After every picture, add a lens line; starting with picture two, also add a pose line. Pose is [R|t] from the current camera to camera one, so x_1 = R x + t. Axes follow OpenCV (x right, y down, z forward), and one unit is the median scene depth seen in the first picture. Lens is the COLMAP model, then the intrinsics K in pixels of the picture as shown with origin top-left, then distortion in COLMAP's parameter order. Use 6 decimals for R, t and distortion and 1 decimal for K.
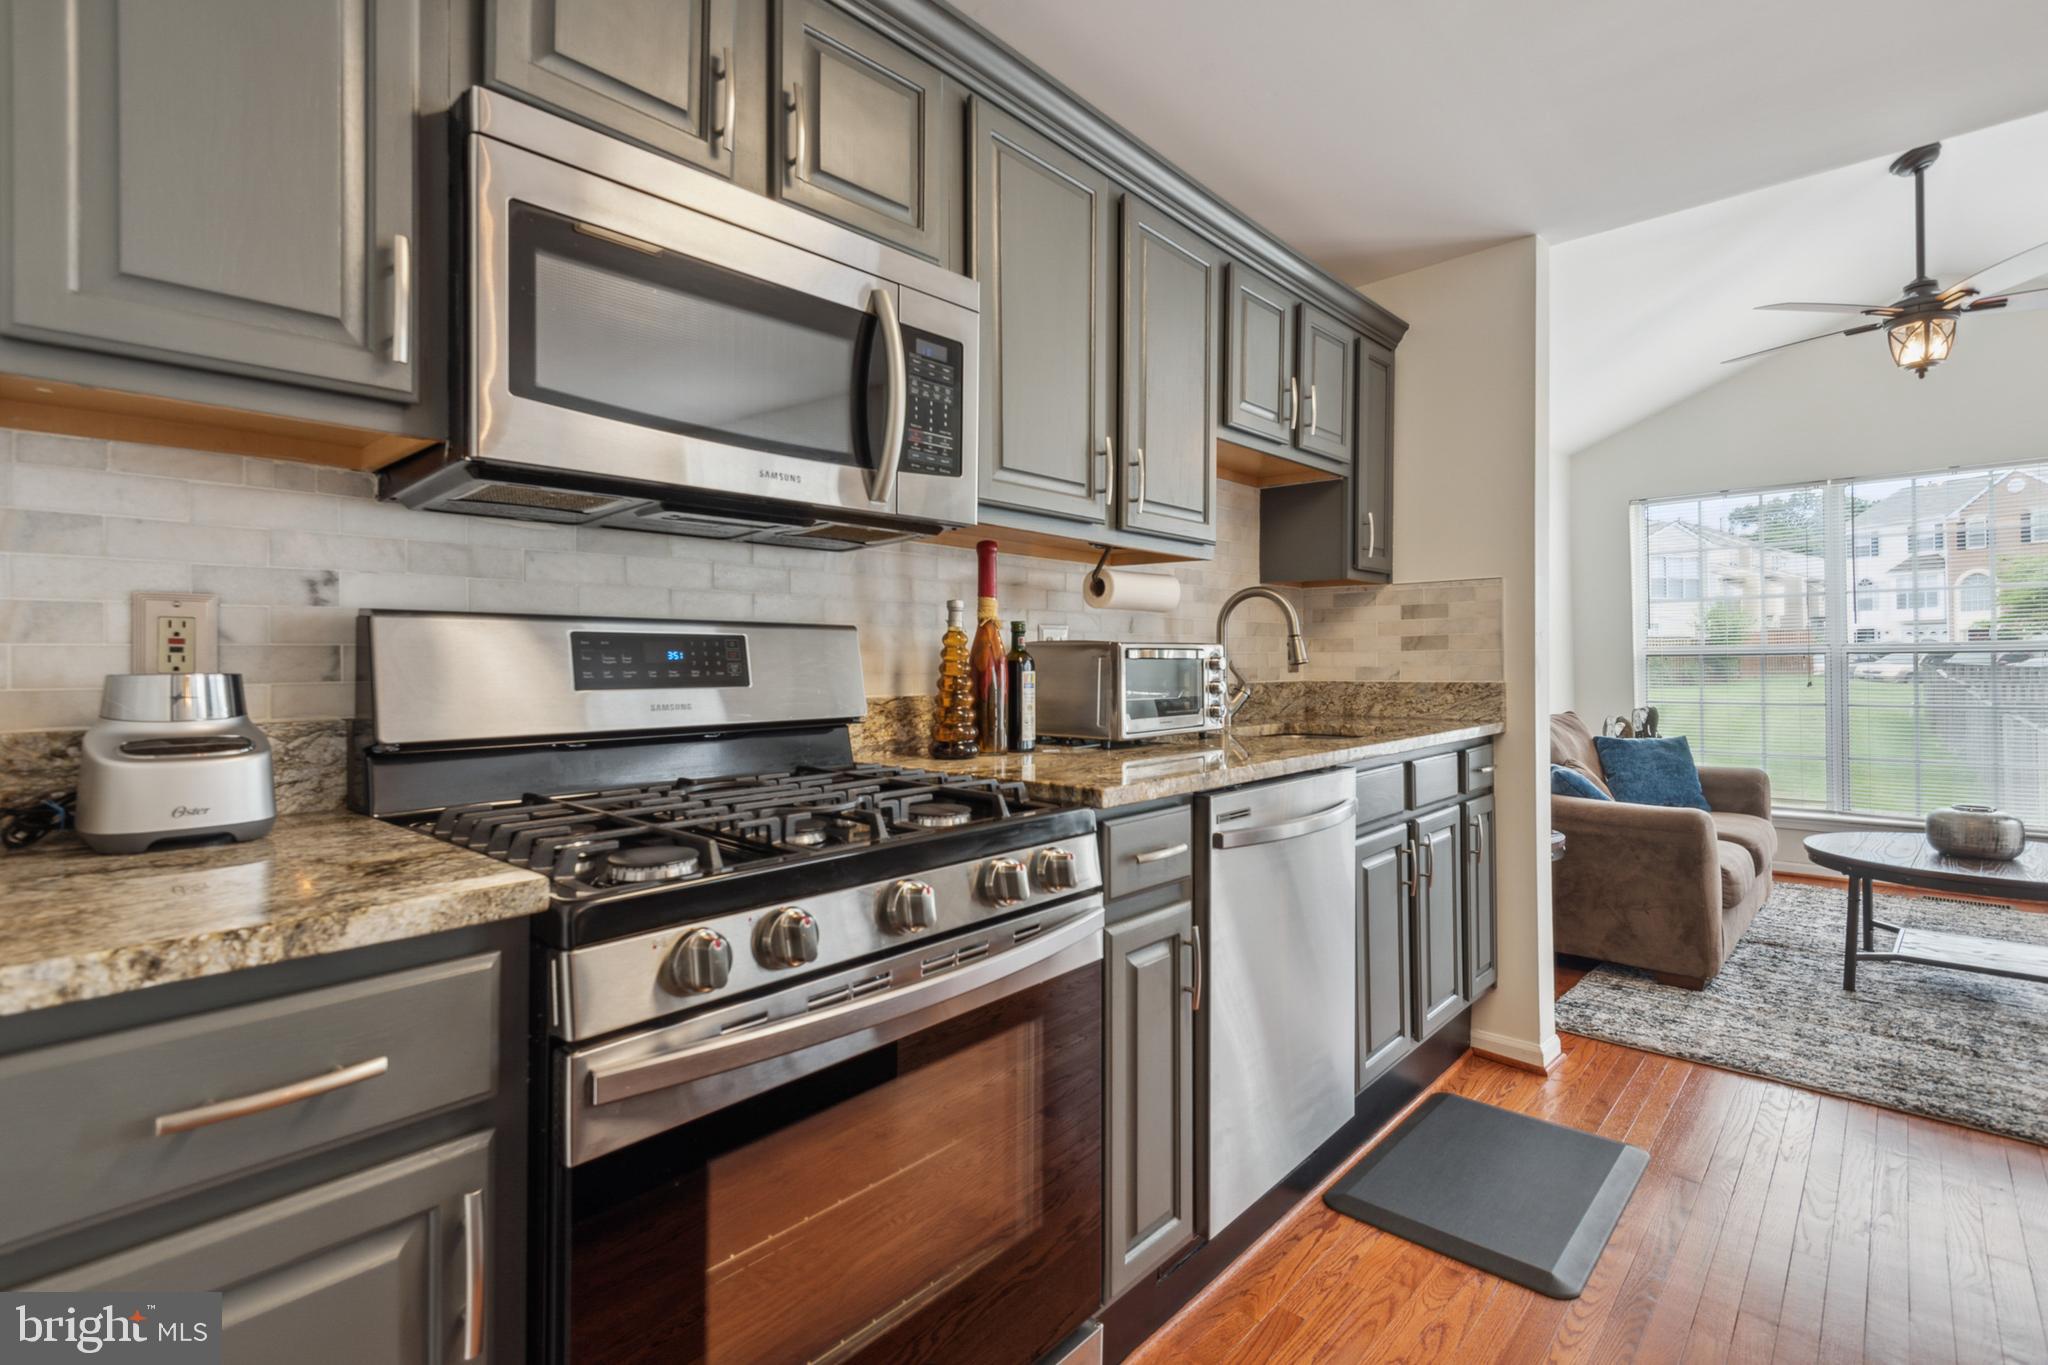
lens RADIAL K [[952.4, 0, 1024.1], [0, 952.4, 659.1], [0, 0, 1]] dist [0.012331, -0.013962]
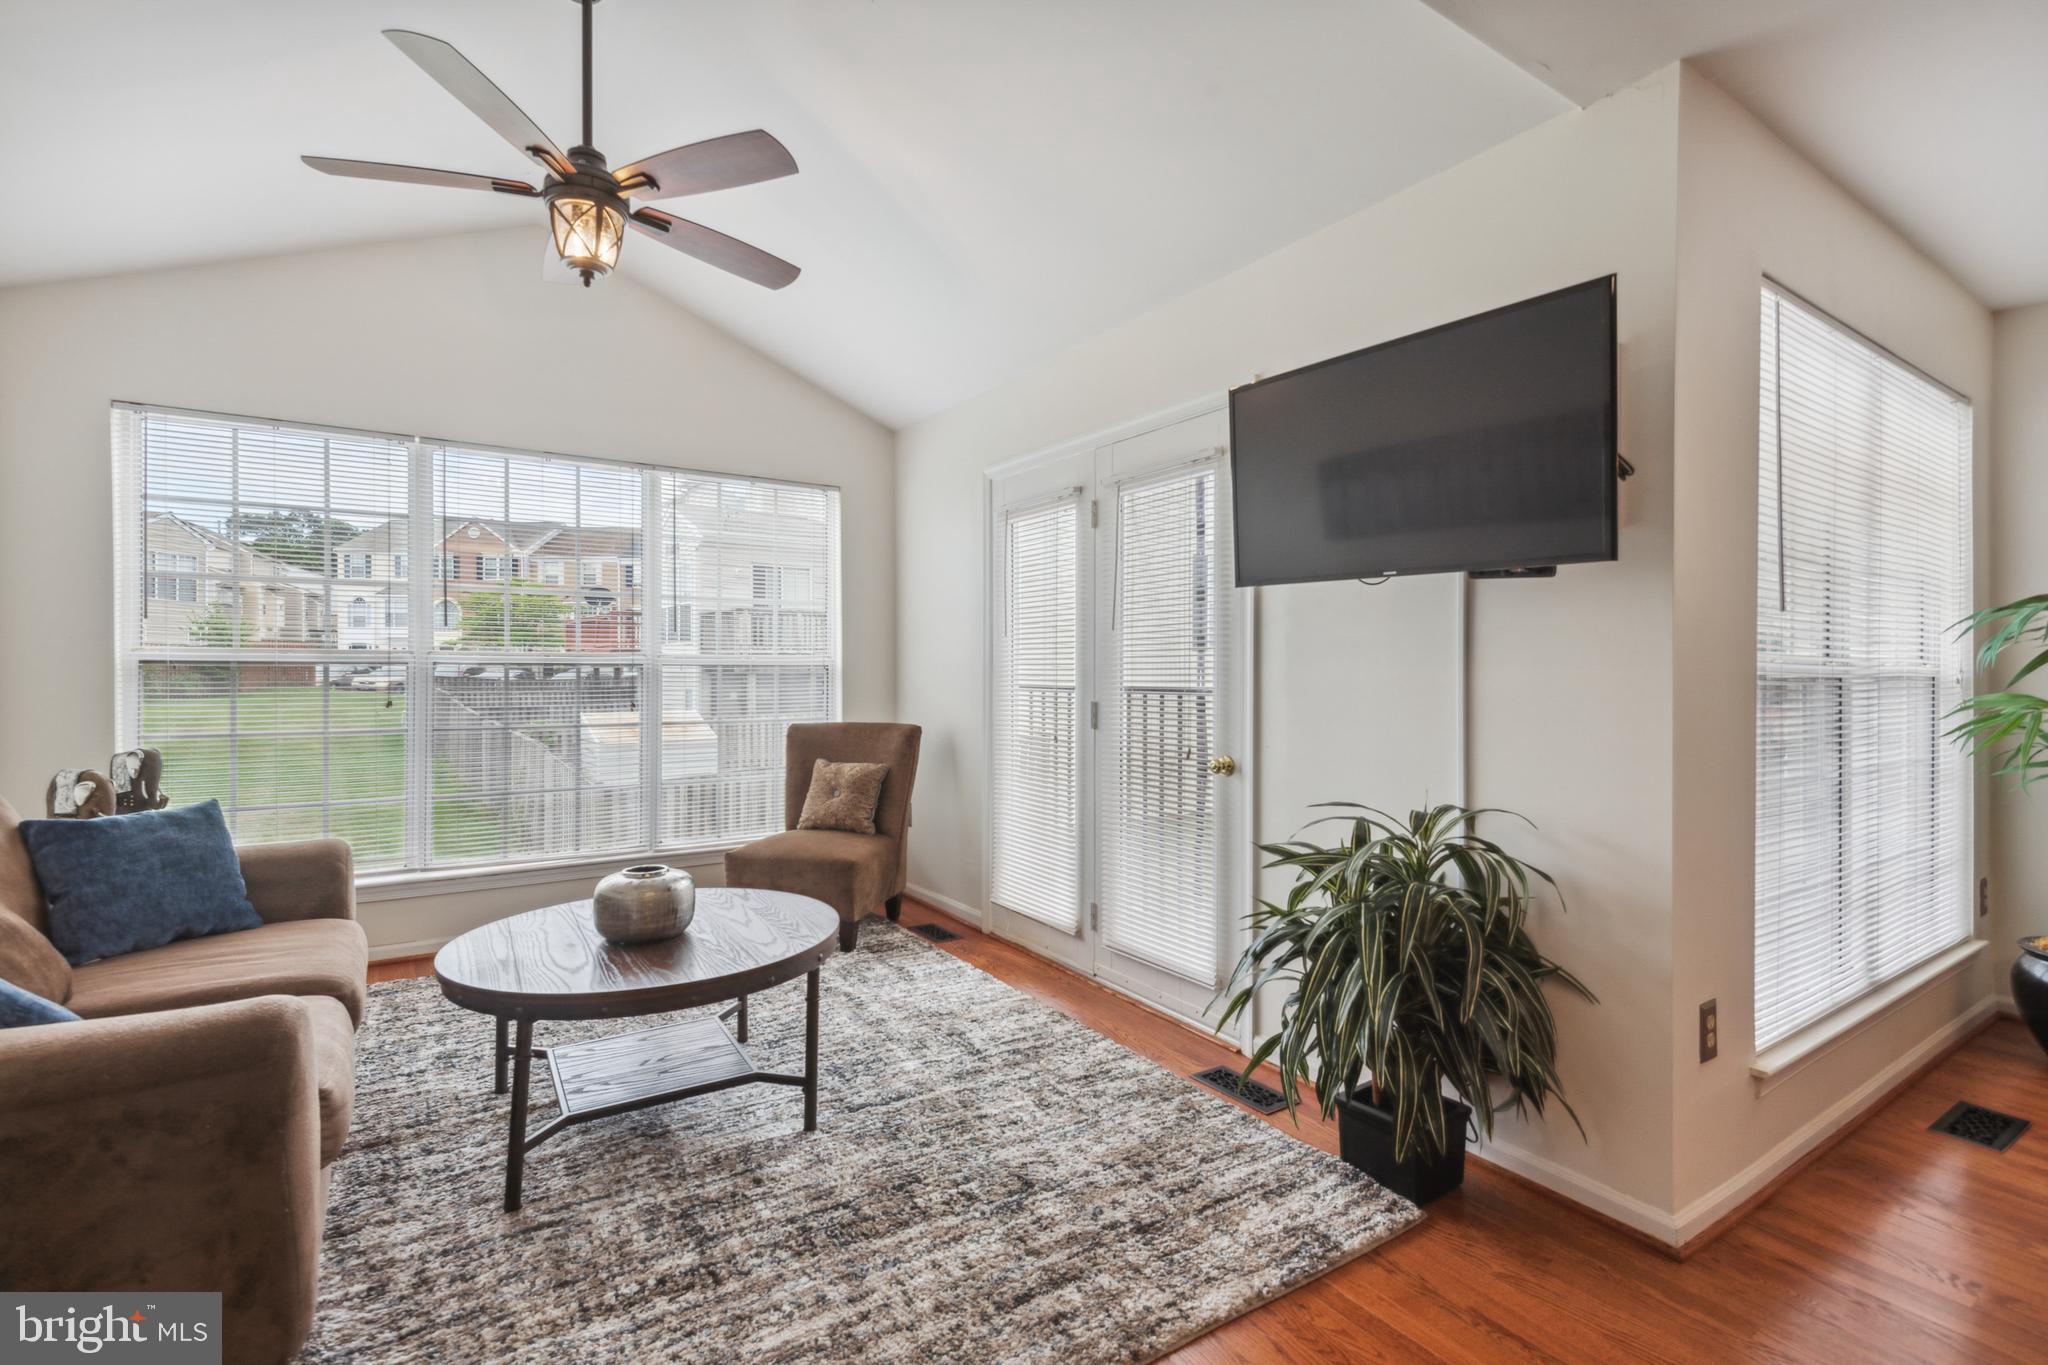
lens RADIAL K [[933.4, 0, 967.9], [0, 933.4, 670.8], [0, 0, 1]] dist [0.018667, -0.000460]
pose [[0.263289, 0.010837, 0.964656, 0.375242], [-0.011814, 0.999898, -0.008008, 0.000782], [-0.964645, -0.009288, 0.263391, 0.595273]]
